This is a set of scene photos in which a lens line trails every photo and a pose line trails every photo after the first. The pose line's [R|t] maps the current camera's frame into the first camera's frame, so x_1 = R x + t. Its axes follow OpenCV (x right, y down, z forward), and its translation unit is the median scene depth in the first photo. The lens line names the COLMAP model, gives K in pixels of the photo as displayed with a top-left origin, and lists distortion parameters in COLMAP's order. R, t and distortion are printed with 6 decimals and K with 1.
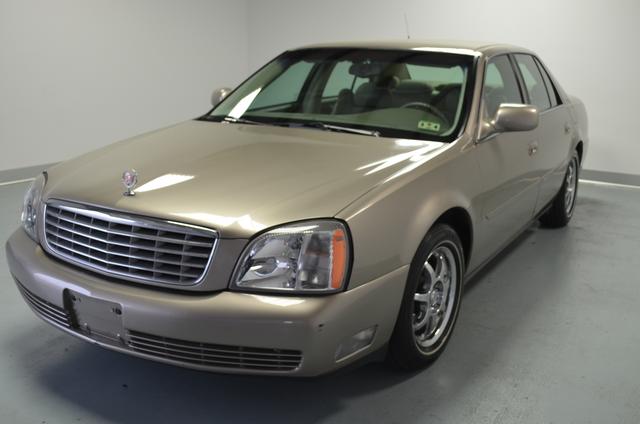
lens RADIAL K [[667.8, 0, 320.5], [0, 667.8, 213.5], [0, 0, 1]] dist [-0.021547, 0.000000]
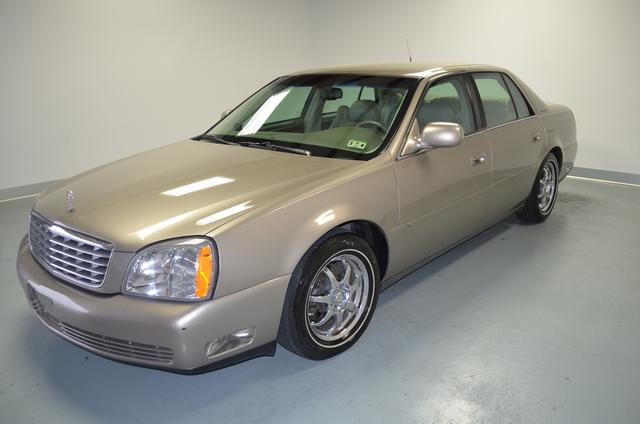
lens RADIAL K [[539.9, 0, 319.8], [0, 539.9, 211.0], [0, 0, 1]] dist [-0.064318, 0.006080]
pose [[0.983938, 0.004726, -0.178447, 0.217175], [0.000373, 0.999593, 0.028531, -0.035770], [0.178509, -0.028140, 0.983536, 0.063569]]
